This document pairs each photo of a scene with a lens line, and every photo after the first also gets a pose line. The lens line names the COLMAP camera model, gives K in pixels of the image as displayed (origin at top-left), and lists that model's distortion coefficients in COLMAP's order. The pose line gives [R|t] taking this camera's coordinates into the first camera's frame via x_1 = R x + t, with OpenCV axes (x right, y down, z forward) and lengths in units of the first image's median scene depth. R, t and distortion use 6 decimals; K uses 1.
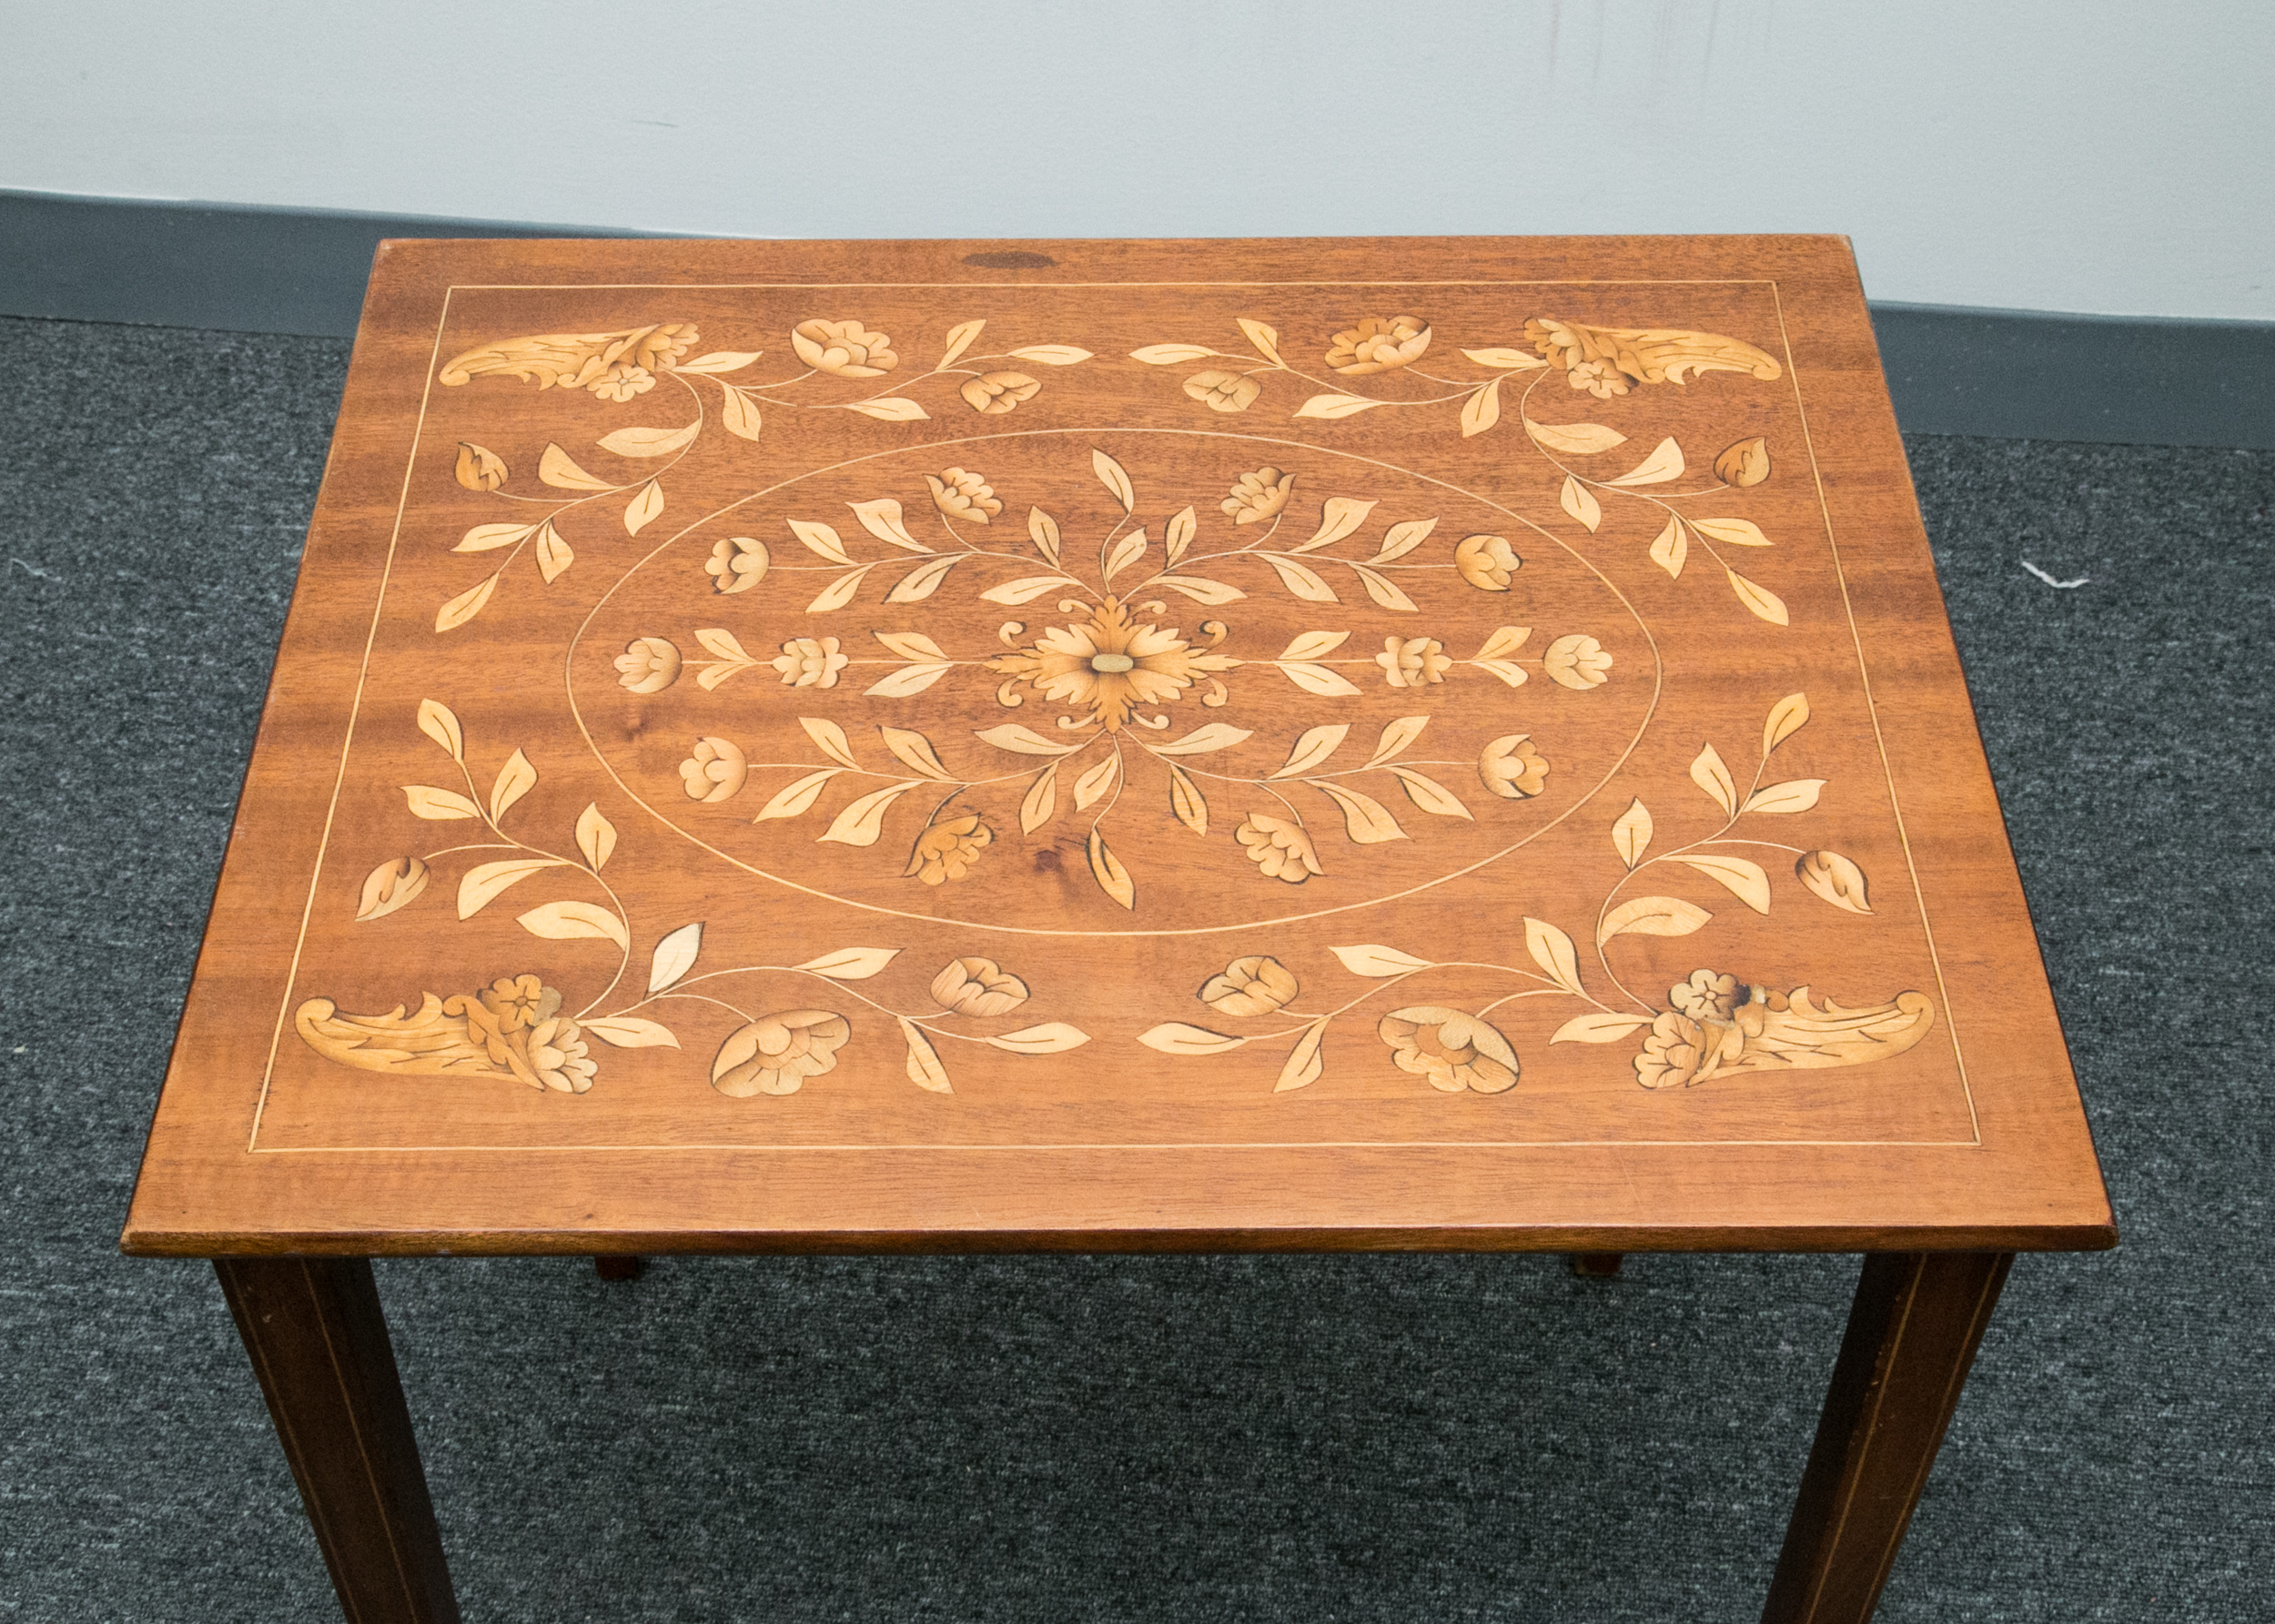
lens RADIAL K [[2963.7, 0, 1128.4], [0, 2963.7, 733.4], [0, 0, 1]] dist [0.026532, 0.060116]
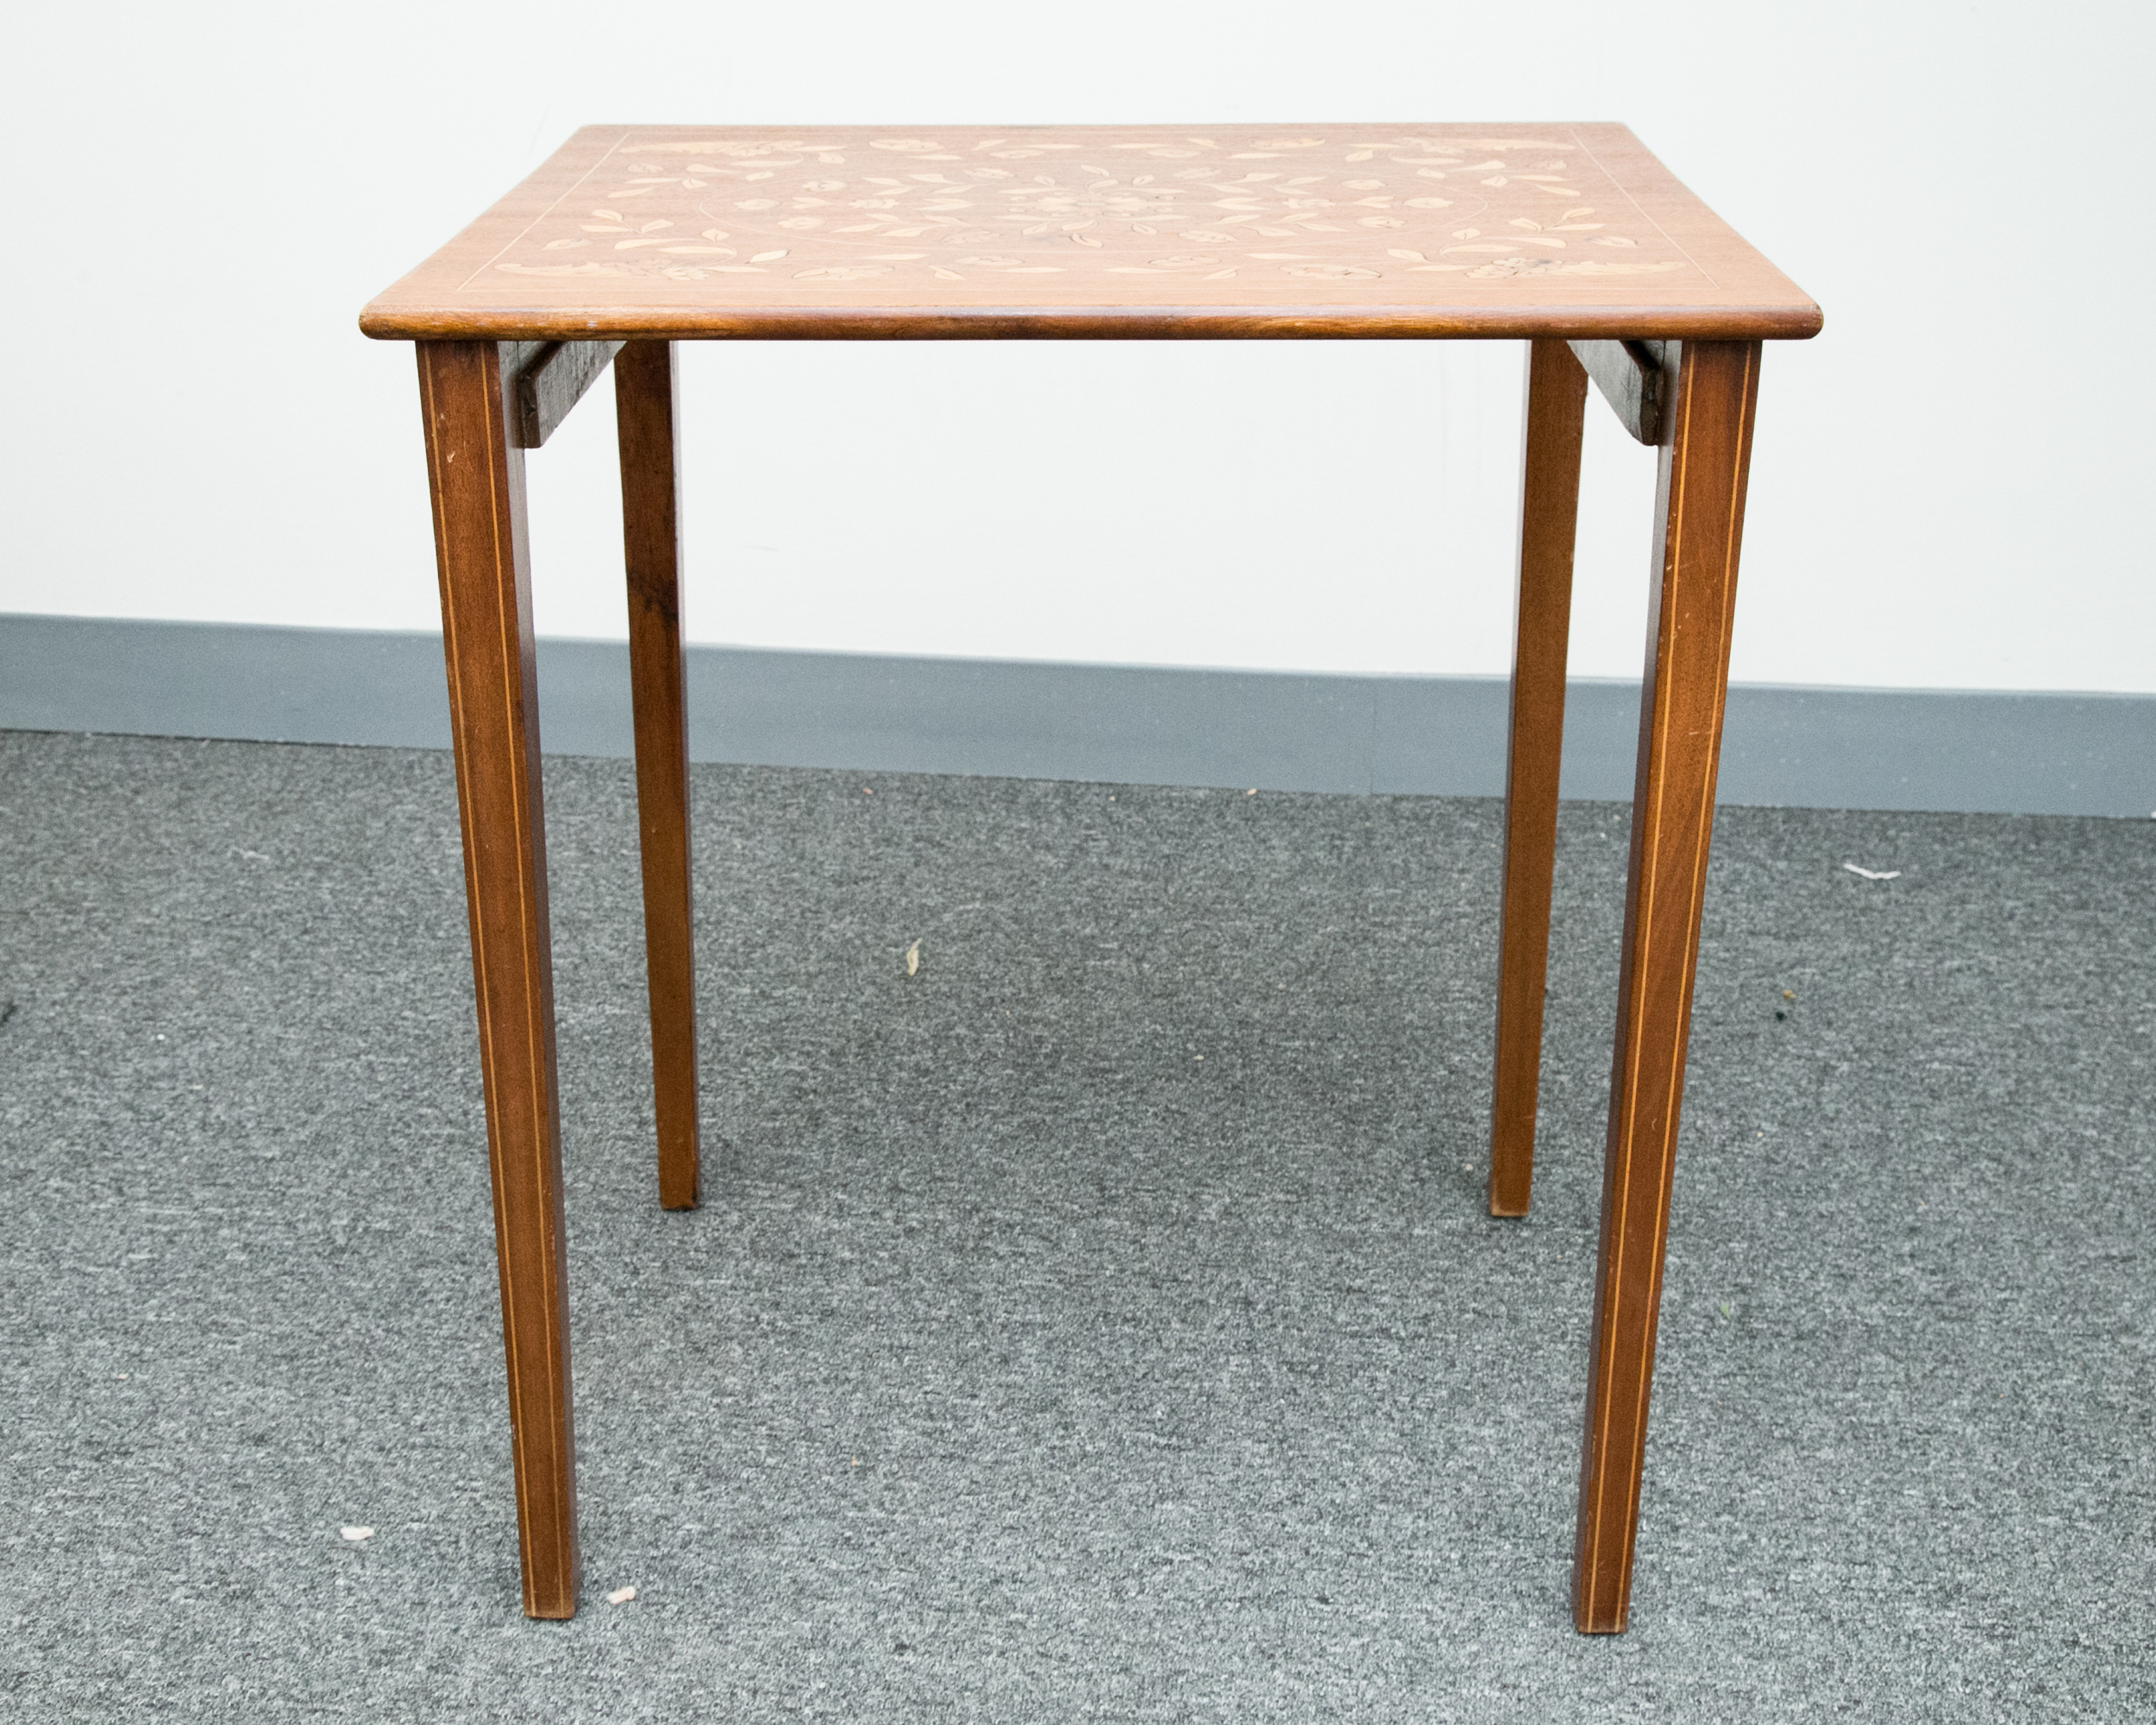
lens RADIAL K [[2587.7, 0, 1078.0], [0, 2587.7, 862.5], [0, 0, 1]] dist [-0.004972, 0.063494]
pose [[0.999636, 0.006620, -0.026156, 0.013893], [-0.015999, 0.926029, -0.377112, 0.458006], [0.021724, 0.377394, 0.925798, -0.001473]]
